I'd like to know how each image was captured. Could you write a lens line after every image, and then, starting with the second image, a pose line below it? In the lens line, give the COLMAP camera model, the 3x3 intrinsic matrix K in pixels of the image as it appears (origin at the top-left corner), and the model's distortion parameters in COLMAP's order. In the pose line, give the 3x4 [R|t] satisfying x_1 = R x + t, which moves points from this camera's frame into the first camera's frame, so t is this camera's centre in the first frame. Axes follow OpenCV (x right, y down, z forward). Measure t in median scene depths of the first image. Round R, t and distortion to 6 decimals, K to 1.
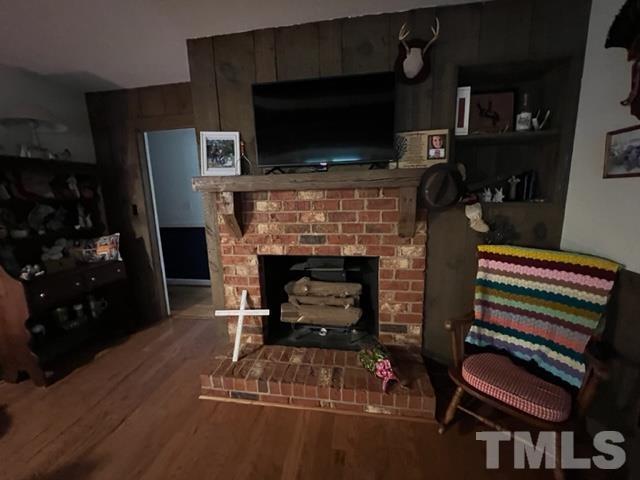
lens RADIAL K [[266.9, 0, 319.4], [0, 266.9, 240.9], [0, 0, 1]] dist [-0.005646, 0.001595]
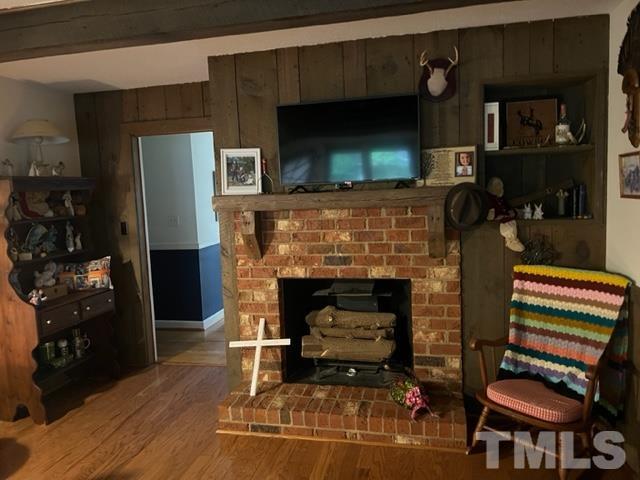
lens RADIAL K [[483.9, 0, 320.3], [0, 483.9, 237.2], [0, 0, 1]] dist [0.044970, -0.019293]
pose [[0.997276, -0.007587, -0.073370, 0.039771], [0.001901, 0.997009, -0.077260, 0.044489], [0.073736, 0.076910, 0.994308, -0.705055]]
